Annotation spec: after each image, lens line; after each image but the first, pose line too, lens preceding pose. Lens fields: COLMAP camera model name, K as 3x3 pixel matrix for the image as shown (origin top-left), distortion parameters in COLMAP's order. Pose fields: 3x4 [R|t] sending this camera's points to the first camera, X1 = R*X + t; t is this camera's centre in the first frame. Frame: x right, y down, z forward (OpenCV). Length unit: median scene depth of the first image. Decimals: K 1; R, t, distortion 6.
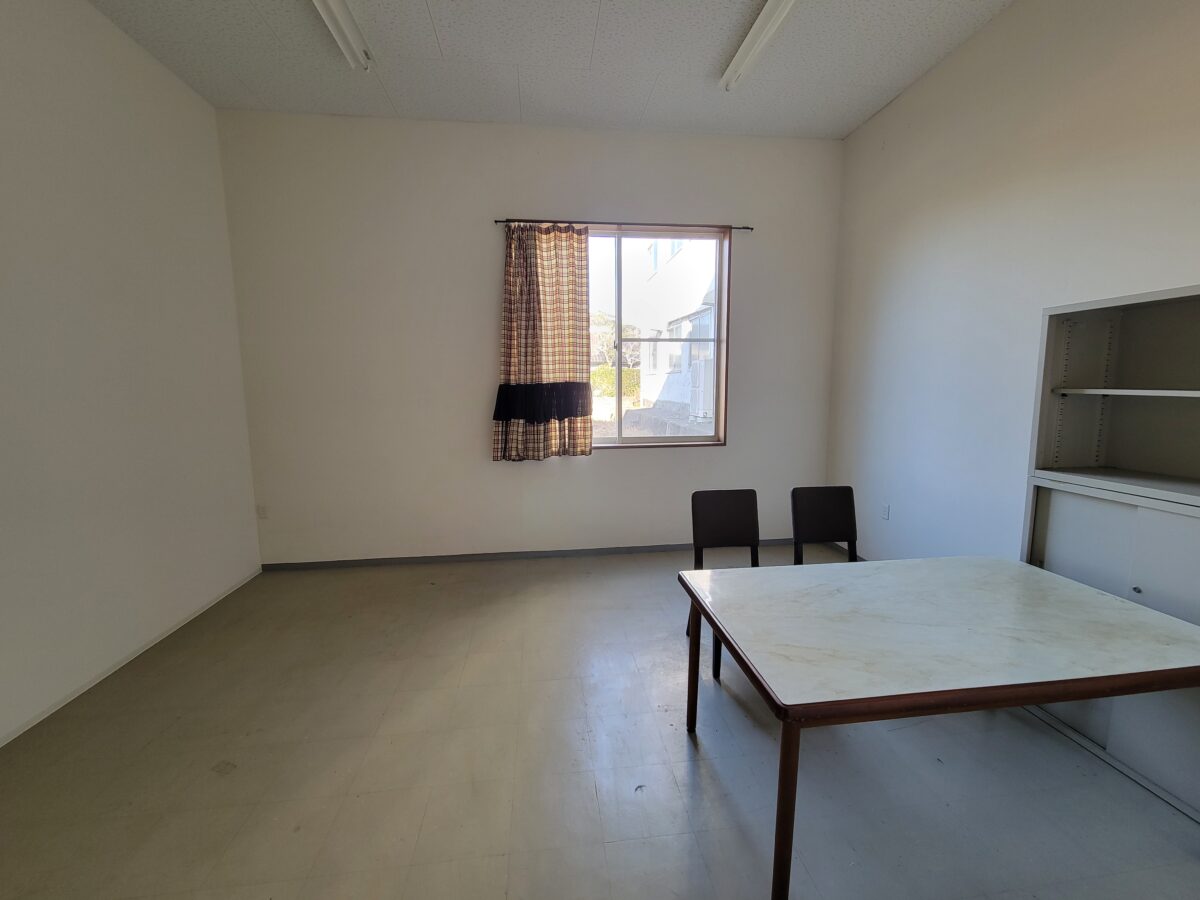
lens RADIAL K [[487.0, 0, 591.0], [0, 487.0, 450.1], [0, 0, 1]] dist [0.002112, -0.000764]
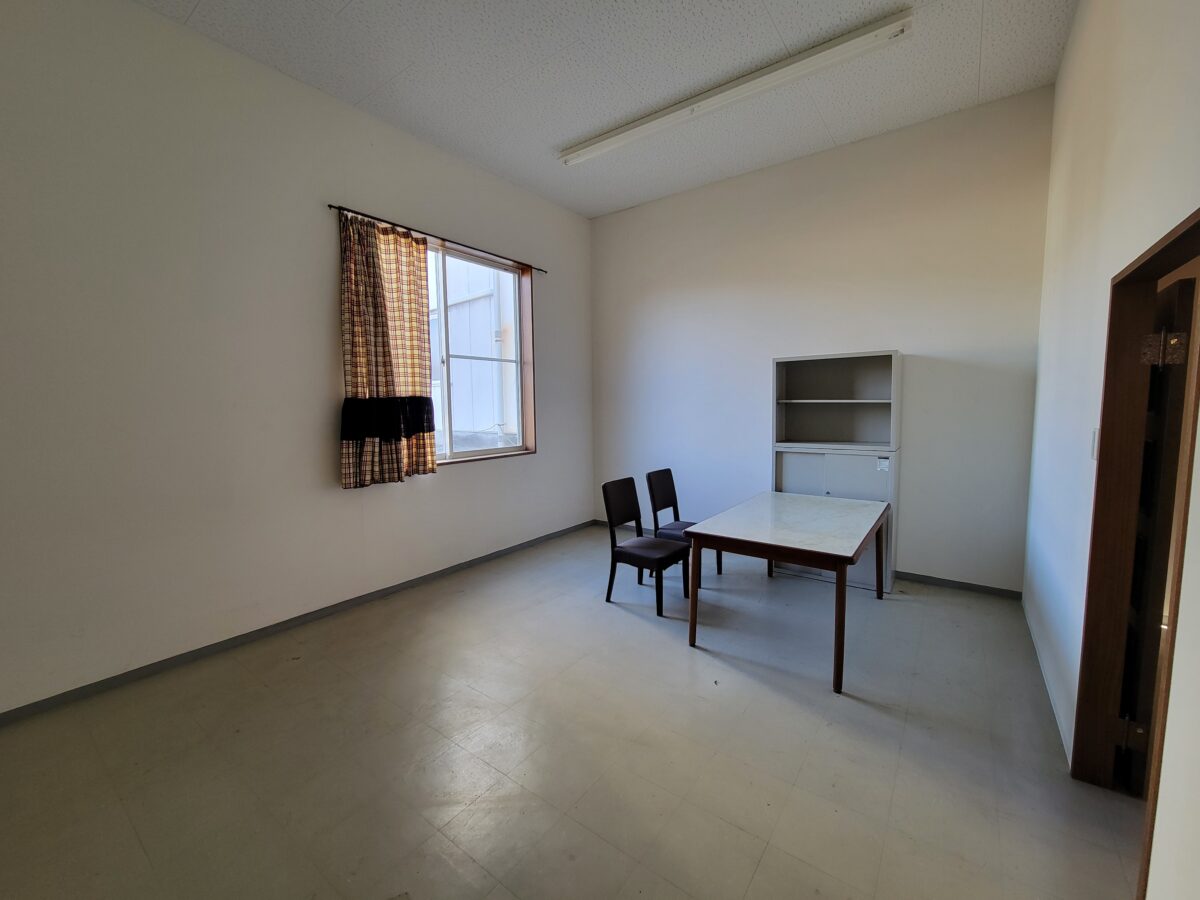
lens RADIAL K [[487.0, 0, 596.0], [0, 487.0, 452.0], [0, 0, 1]] dist [0.002112, -0.000764]
pose [[0.687814, -0.069907, 0.722513, -0.505101], [0.103076, 0.994672, -0.001887, 0.004668], [-0.718531, 0.075772, 0.691355, 0.113120]]
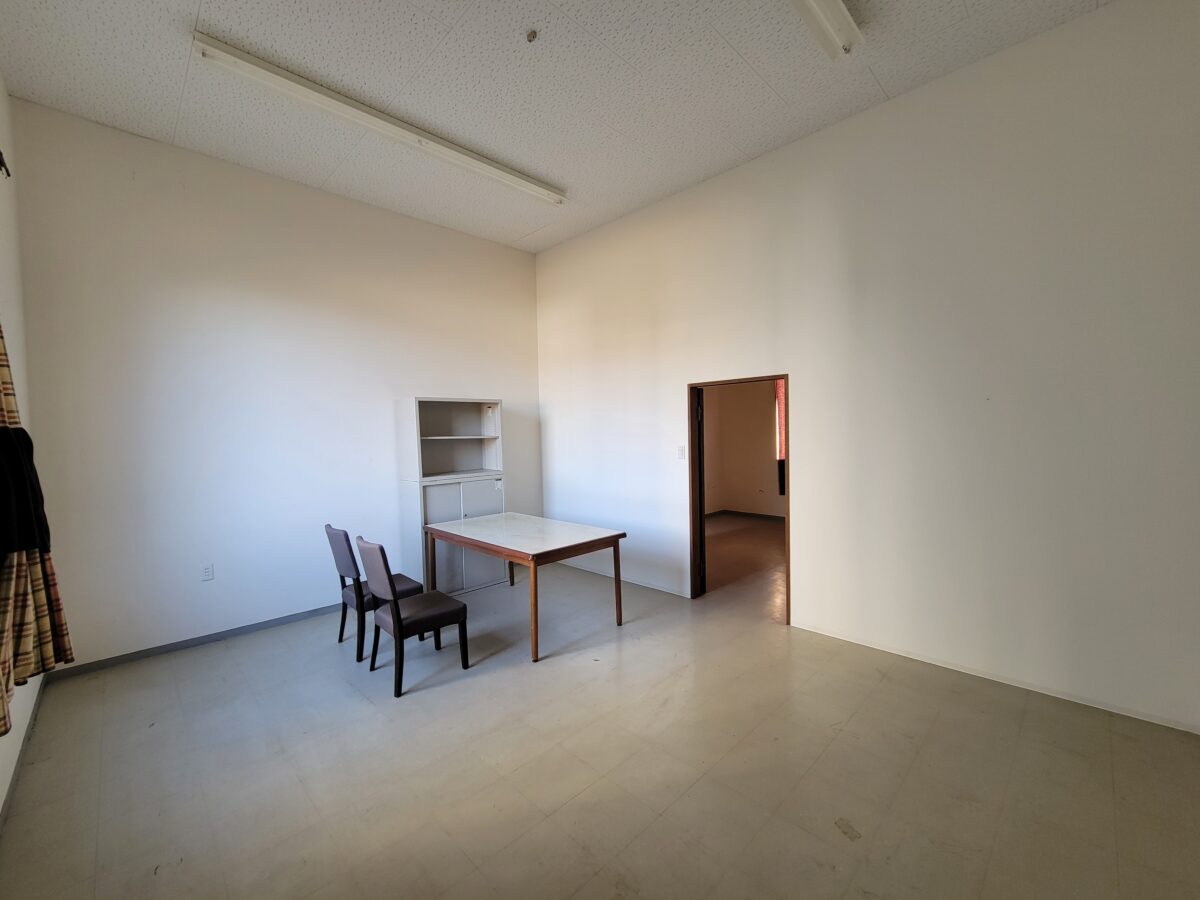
lens RADIAL K [[487.0, 0, 595.5], [0, 487.0, 451.4], [0, 0, 1]] dist [0.002112, -0.000764]
pose [[-0.607535, -0.005542, 0.794274, -0.579209], [0.137489, 0.984147, 0.112031, -0.101640], [-0.782303, 0.177267, -0.597141, 0.879928]]
